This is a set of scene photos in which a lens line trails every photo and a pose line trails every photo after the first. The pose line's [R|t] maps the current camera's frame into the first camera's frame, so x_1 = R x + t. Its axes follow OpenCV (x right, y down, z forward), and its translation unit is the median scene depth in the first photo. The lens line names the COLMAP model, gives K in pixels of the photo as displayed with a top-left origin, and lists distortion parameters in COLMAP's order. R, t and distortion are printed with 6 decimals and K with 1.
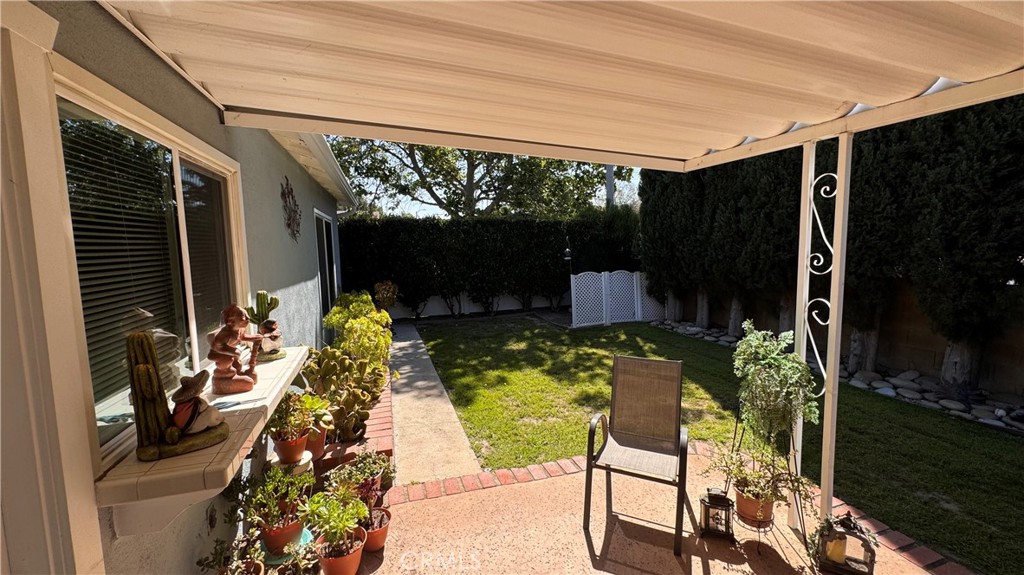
lens RADIAL K [[410.1, 0, 502.7], [0, 410.1, 282.8], [0, 0, 1]] dist [-0.000391, -0.000789]
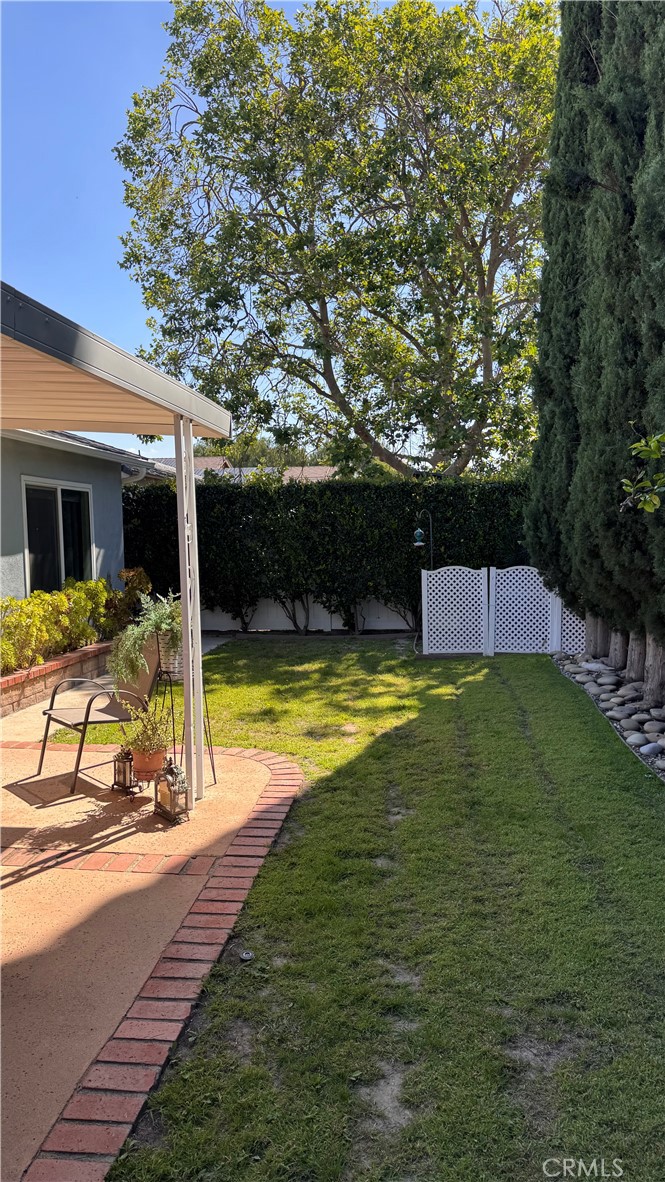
lens RADIAL K [[823.3, 0, 336.1], [0, 823.3, 592.7], [0, 0, 1]] dist [0.008221, -0.008578]
pose [[0.917406, 0.039263, -0.396011, 0.551292], [-0.044213, 0.999016, -0.003376, 0.025790], [0.395489, 0.020606, 0.918240, -0.225469]]
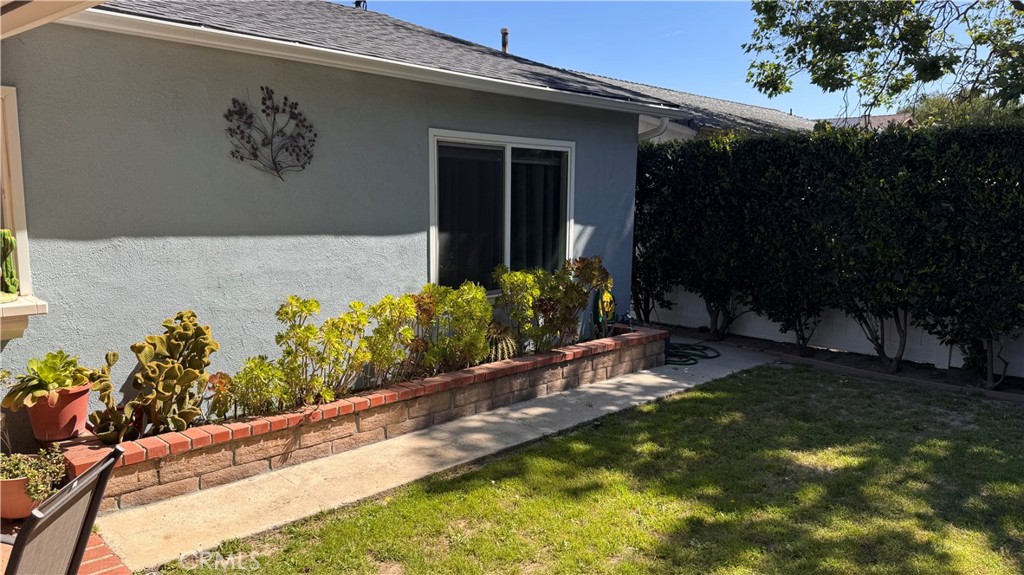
lens RADIAL K [[713.2, 0, 501.7], [0, 713.2, 286.3], [0, 0, 1]] dist [0.008221, -0.008578]
pose [[0.453608, 0.138516, -0.880371, 0.415499], [-0.099348, 0.989550, 0.104505, -0.042639], [0.885647, 0.040059, 0.462629, 0.360016]]
